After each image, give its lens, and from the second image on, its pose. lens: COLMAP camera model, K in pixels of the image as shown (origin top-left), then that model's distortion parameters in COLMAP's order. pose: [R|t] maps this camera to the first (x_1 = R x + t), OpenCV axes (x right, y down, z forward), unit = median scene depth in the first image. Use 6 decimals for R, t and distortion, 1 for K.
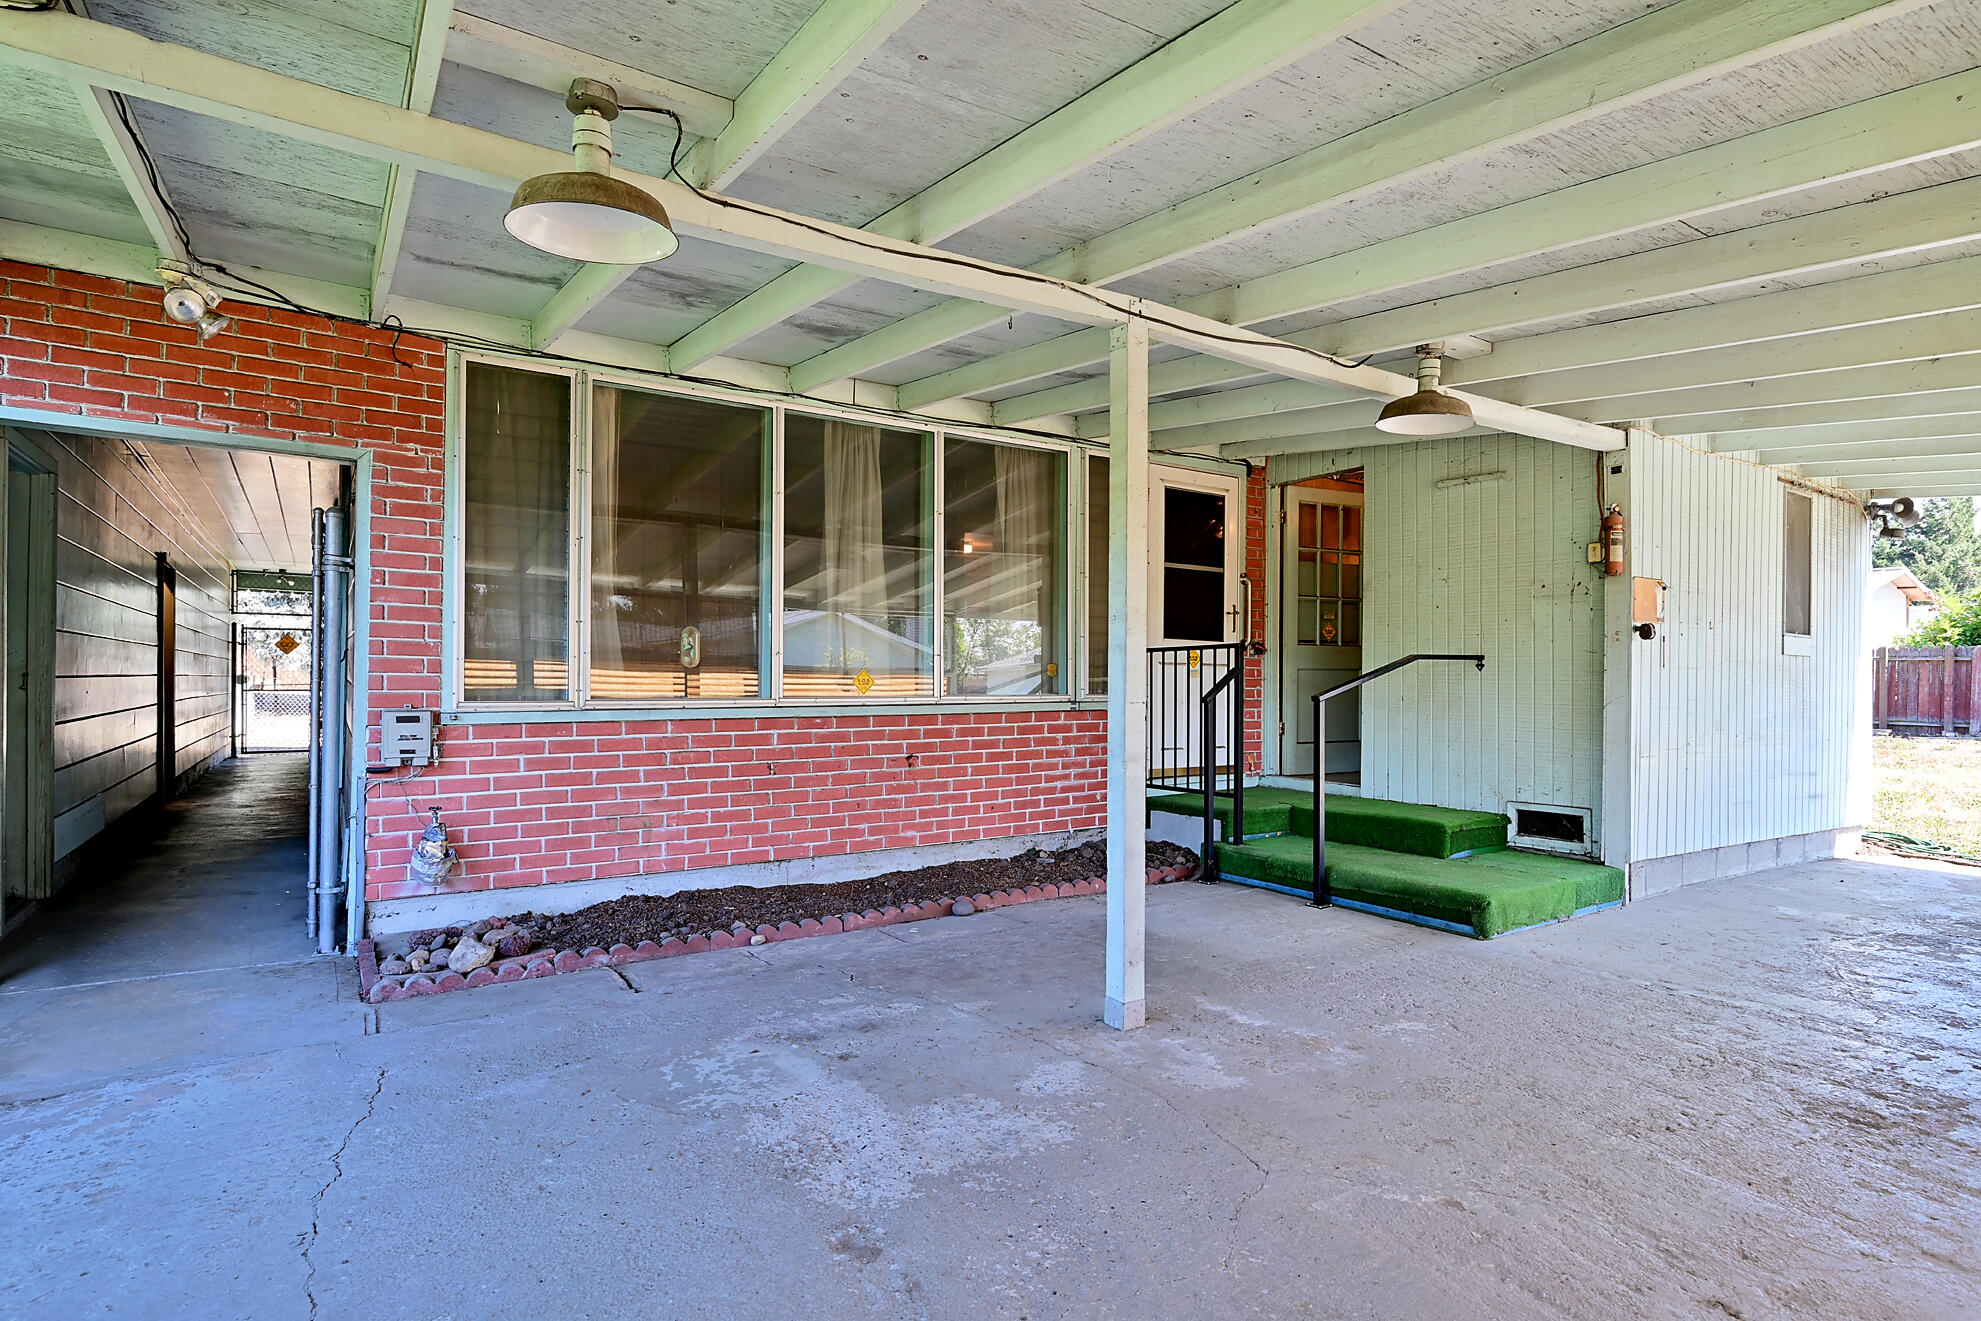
lens RADIAL K [[1011.3, 0, 985.8], [0, 1011.3, 673.6], [0, 0, 1]] dist [0.001227, -0.000123]
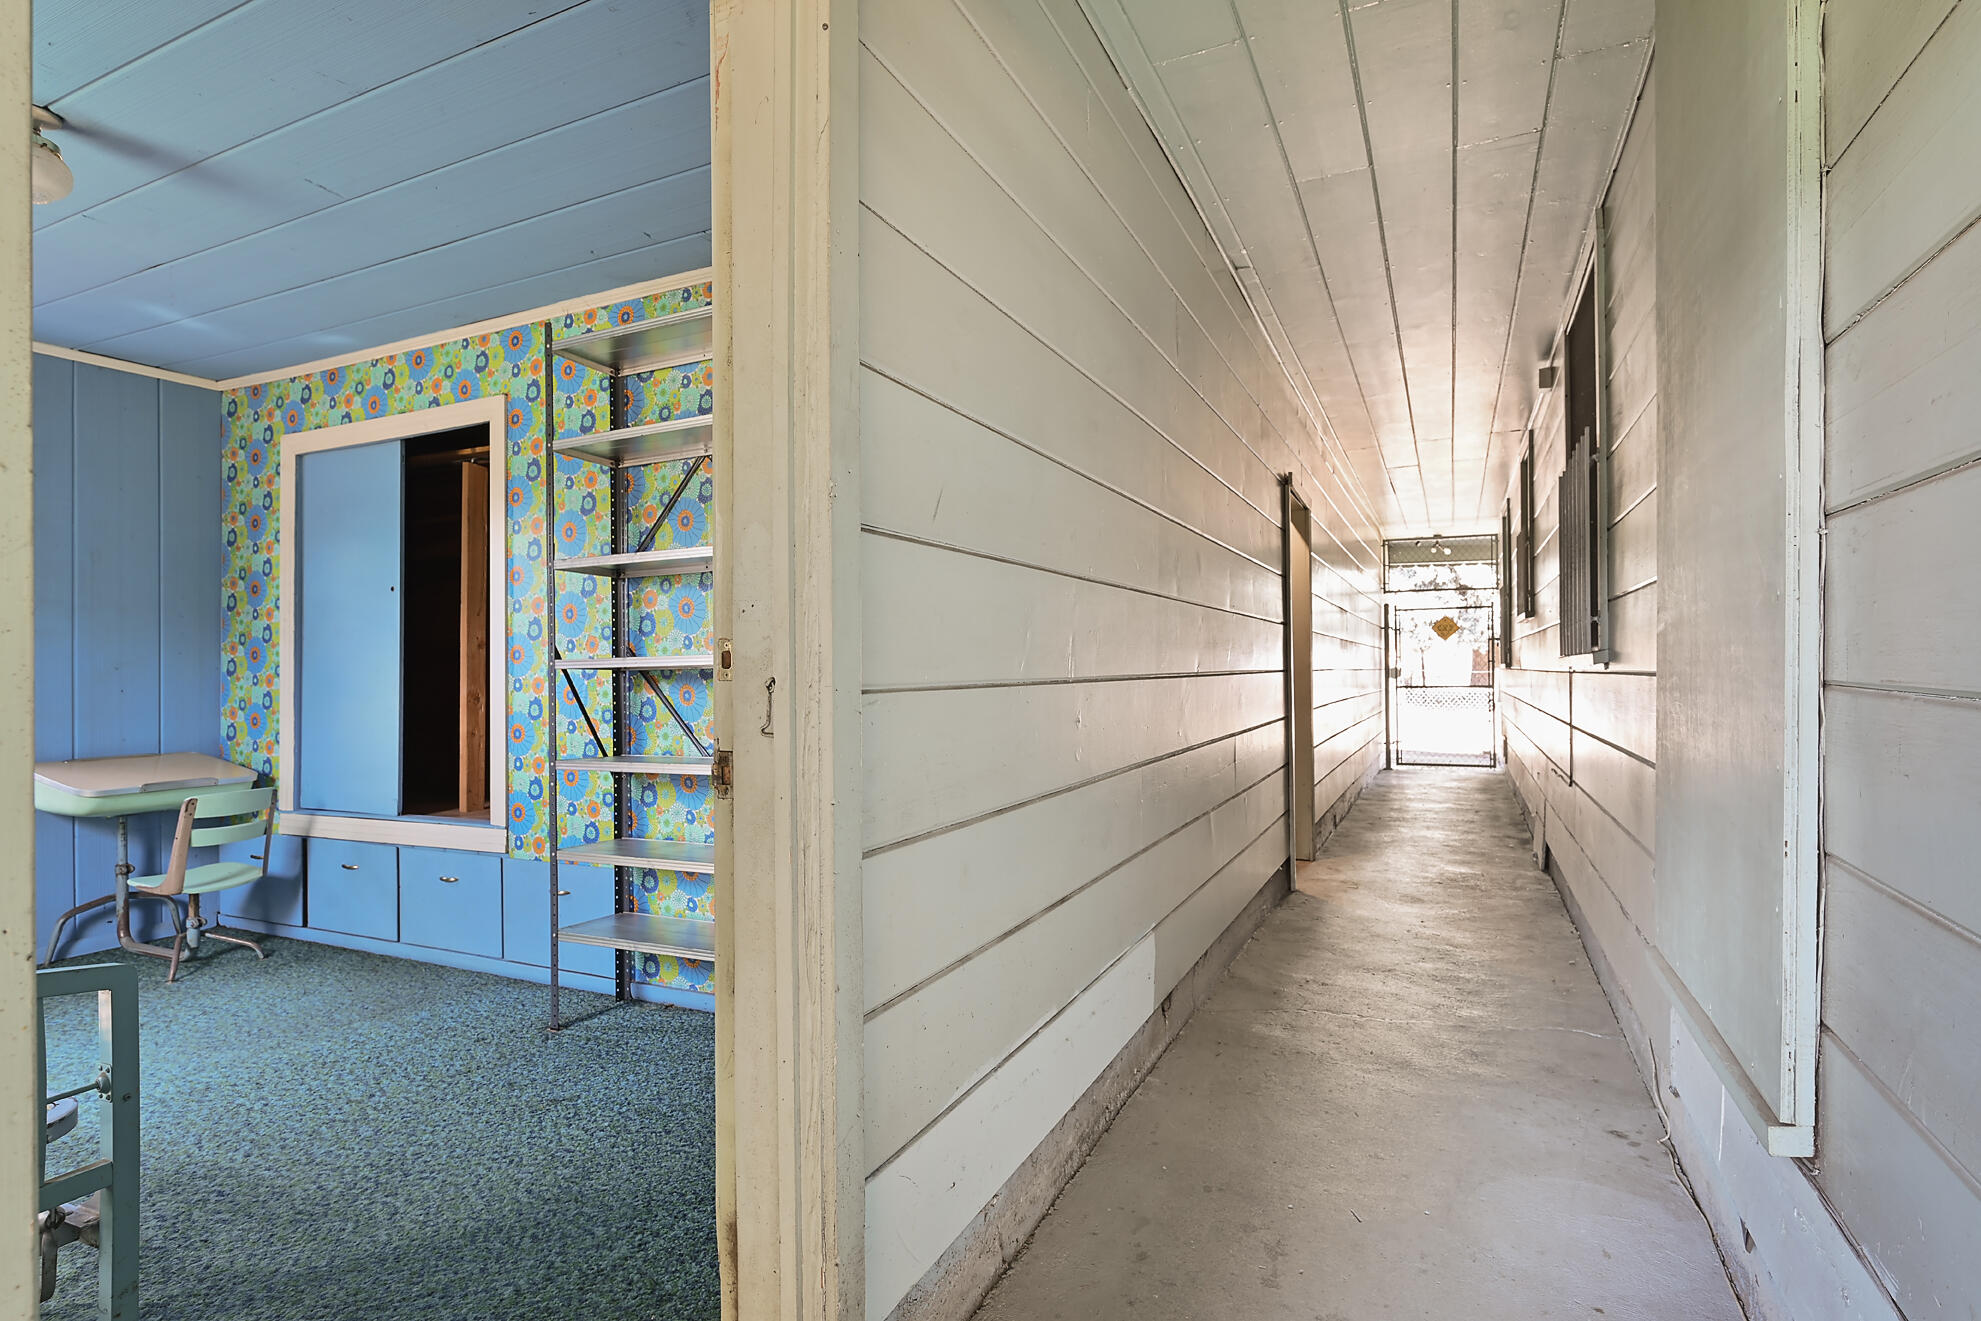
lens RADIAL K [[1011.3, 0, 983.6], [0, 1011.3, 665.7], [0, 0, 1]] dist [0.001227, -0.000123]
pose [[0.525695, -0.013380, -0.850568, -0.219854], [0.014900, 0.999868, -0.006519, 0.000284], [0.850543, -0.009246, 0.525825, 0.293847]]
